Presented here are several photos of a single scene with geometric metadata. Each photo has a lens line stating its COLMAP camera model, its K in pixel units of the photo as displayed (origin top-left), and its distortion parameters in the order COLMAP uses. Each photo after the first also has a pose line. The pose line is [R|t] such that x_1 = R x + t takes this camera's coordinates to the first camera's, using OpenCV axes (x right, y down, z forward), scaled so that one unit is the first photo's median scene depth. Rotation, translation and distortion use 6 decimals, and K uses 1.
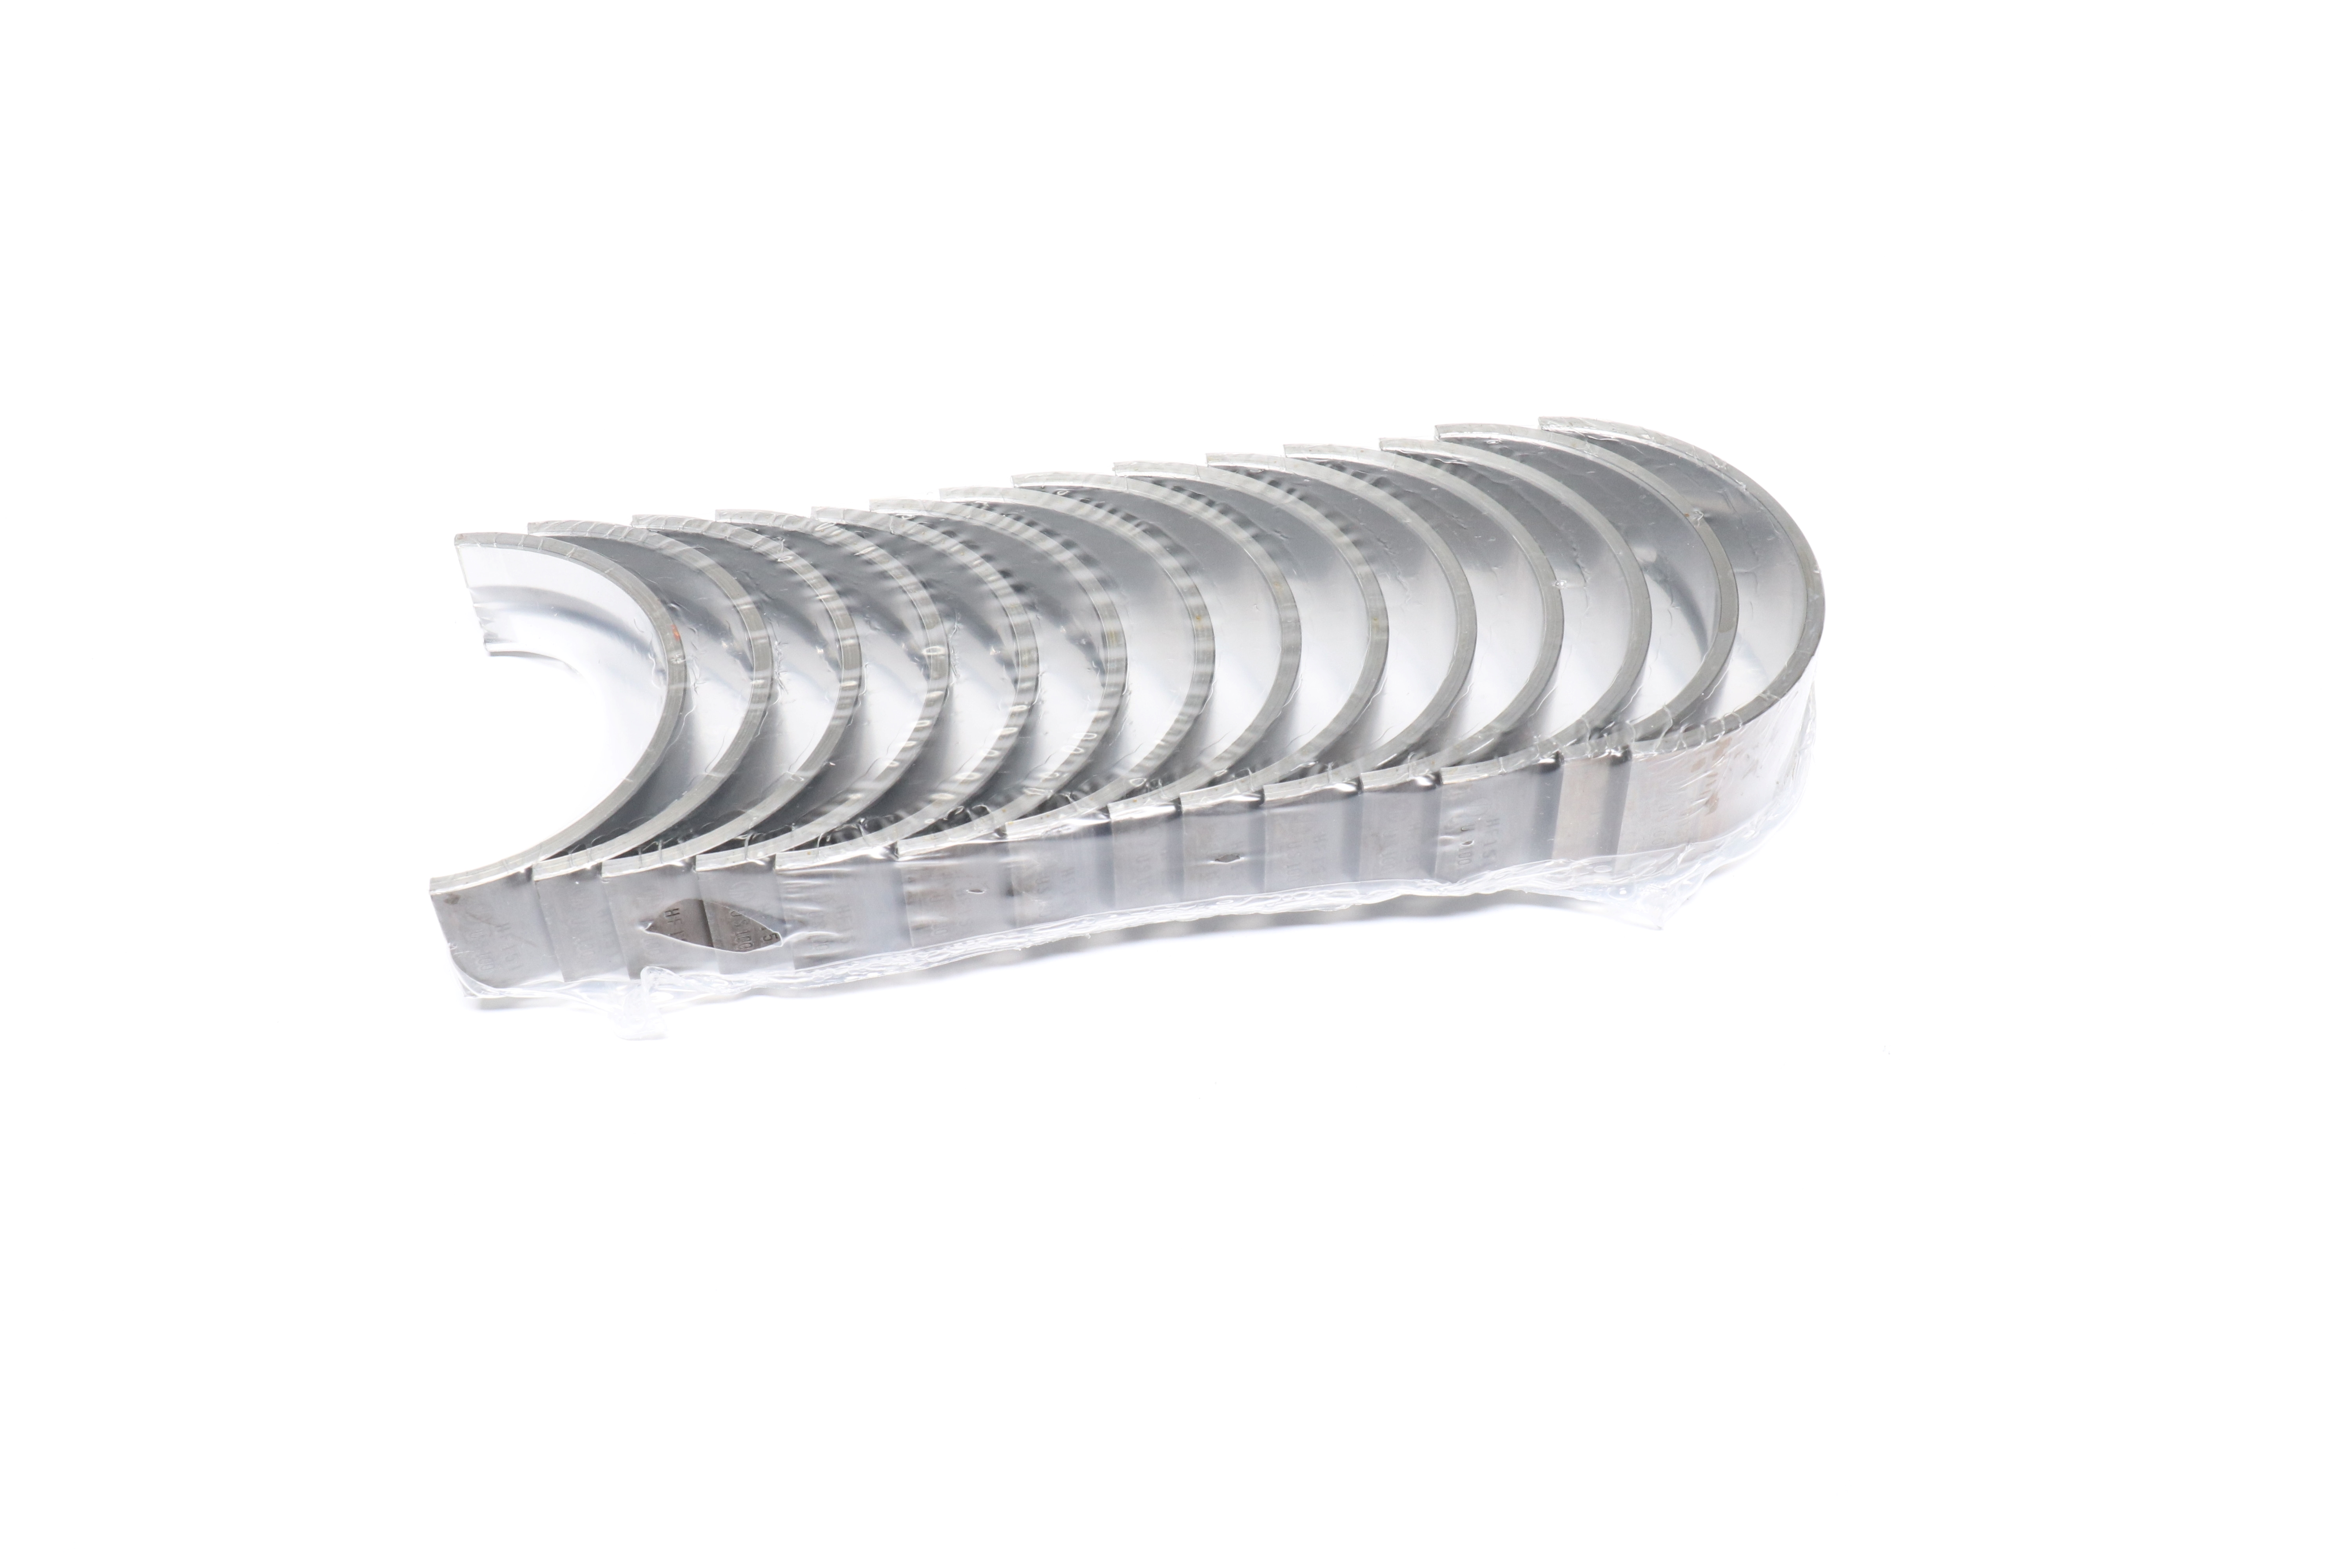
lens RADIAL K [[3068.1, 0, 1176.0], [0, 3068.1, 784.0], [0, 0, 1]] dist [-0.003236, -0.000276]
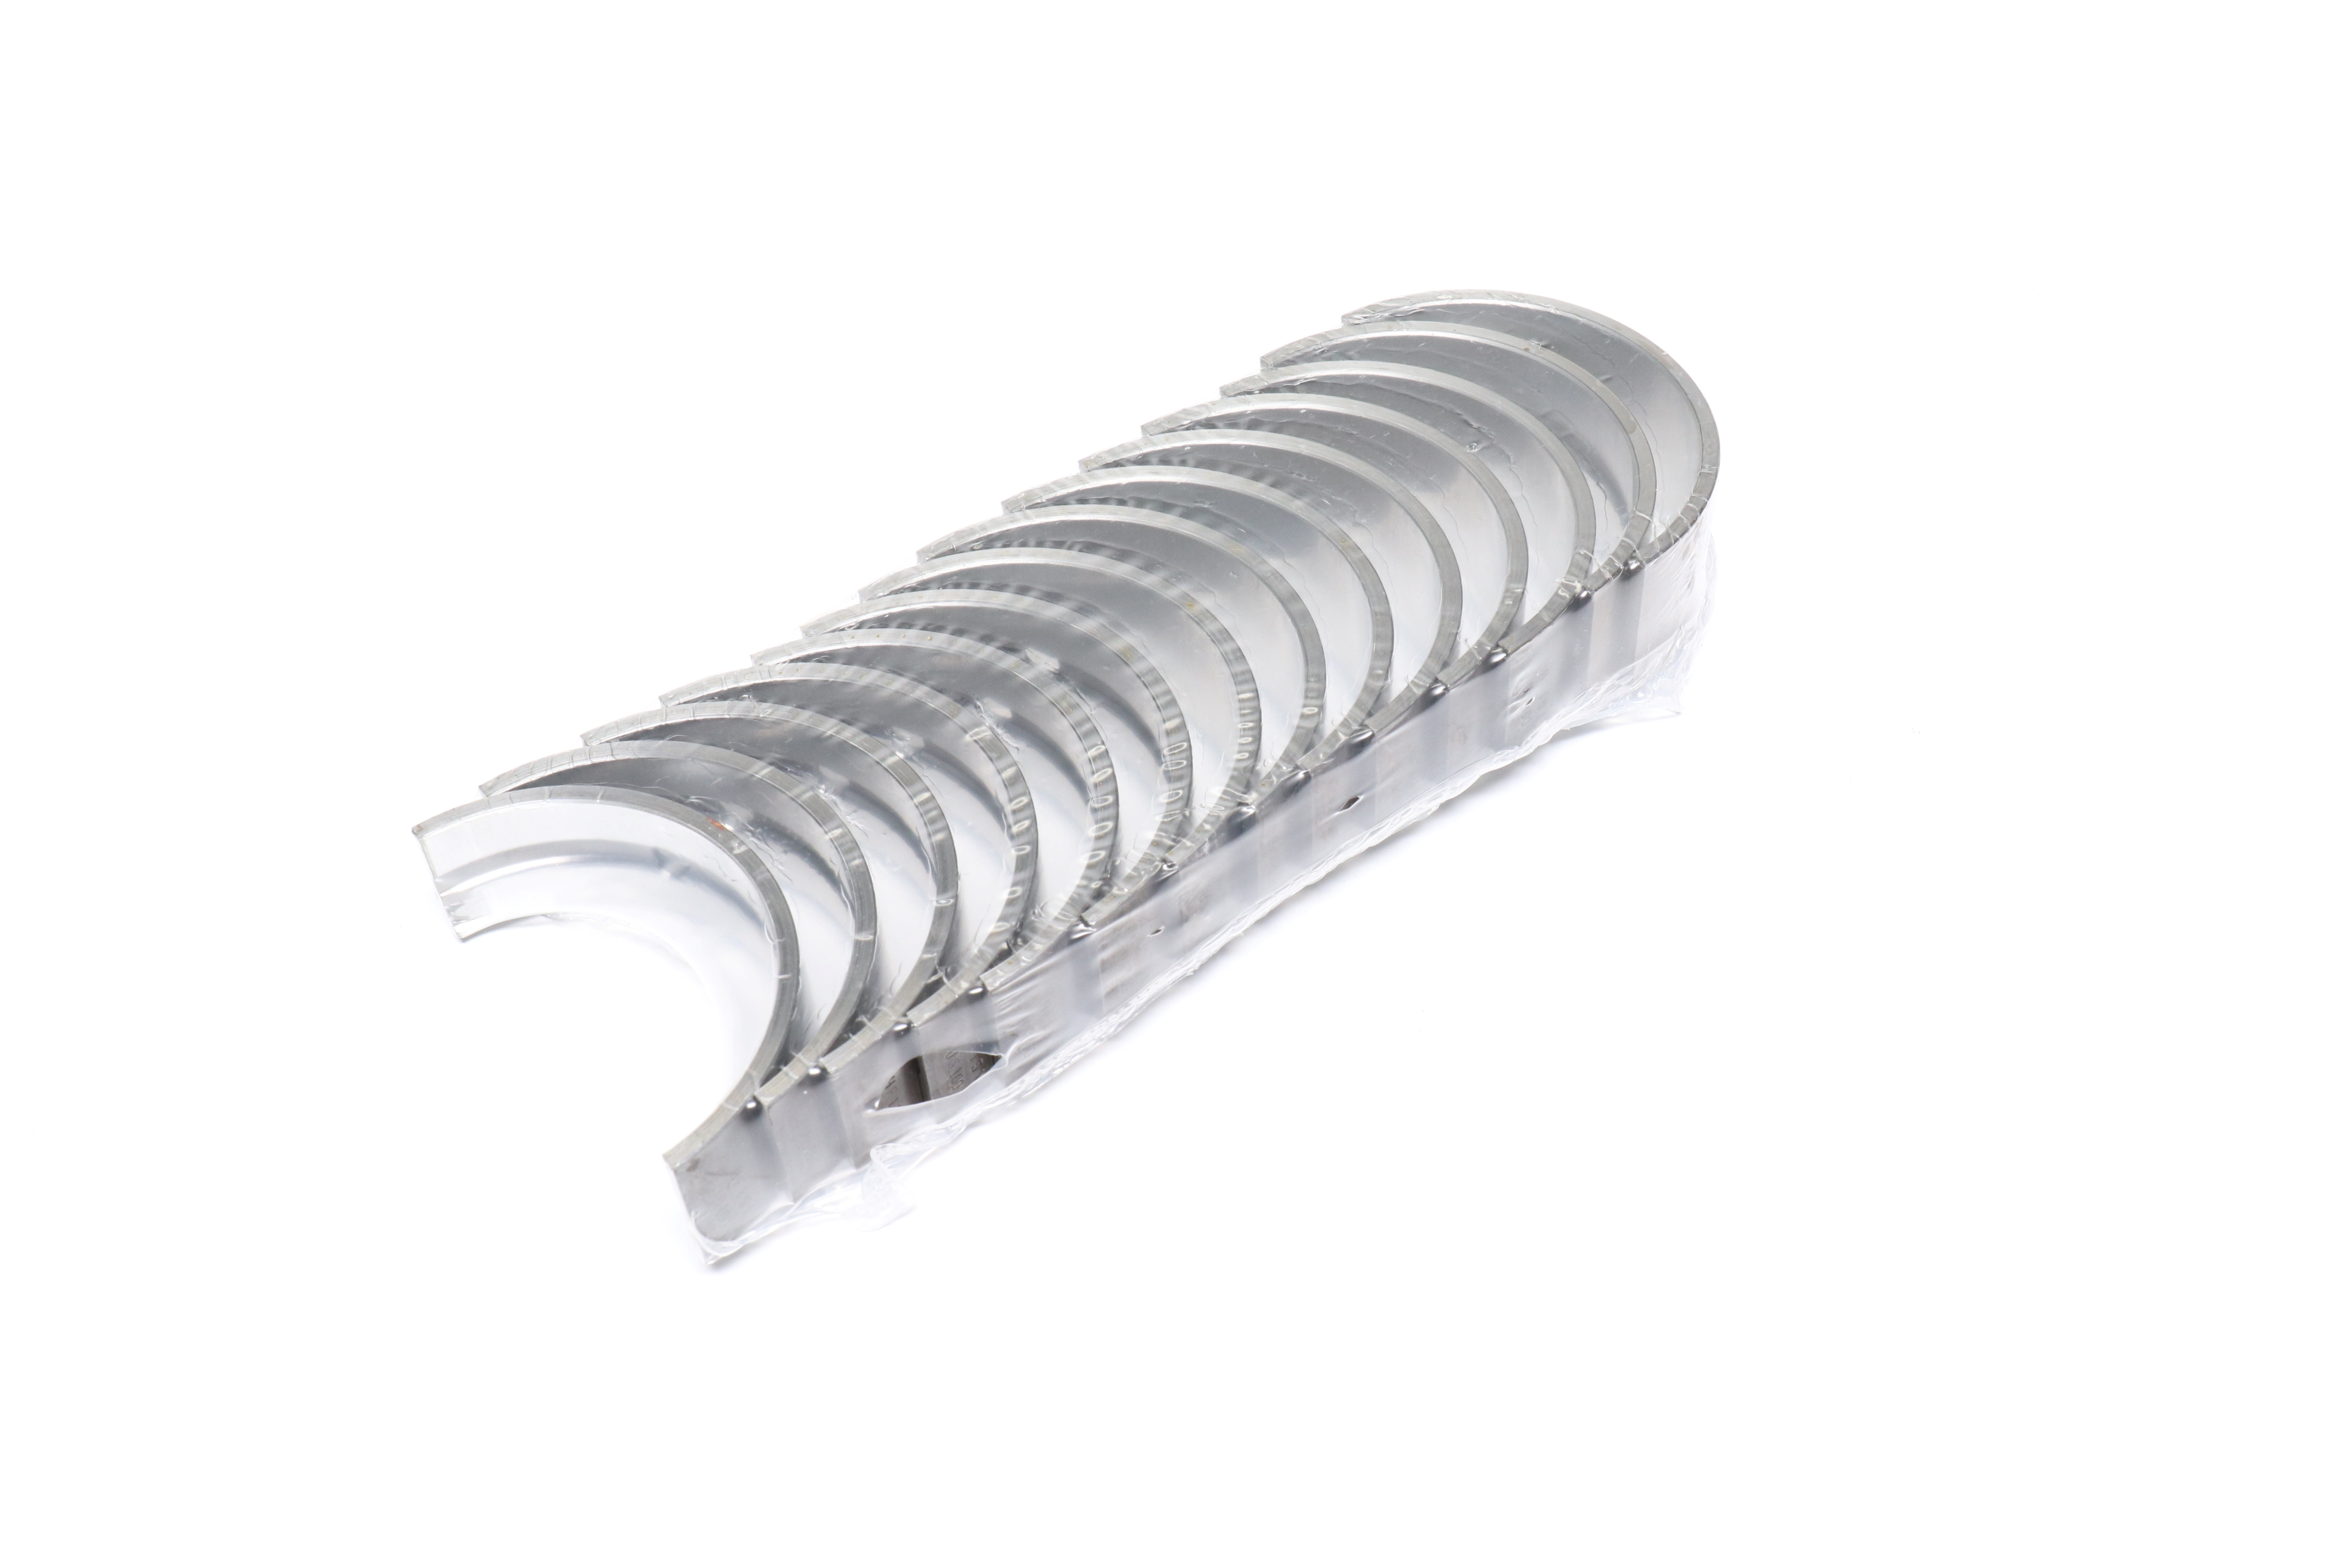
lens RADIAL K [[3068.1, 0, 1176.0], [0, 3068.1, 784.0], [0, 0, 1]] dist [-0.003236, -0.000276]
pose [[0.846604, -0.386409, 0.365992, -0.396056], [0.384646, 0.919500, 0.081041, -0.085271], [-0.367845, 0.072167, 0.927083, 0.074239]]
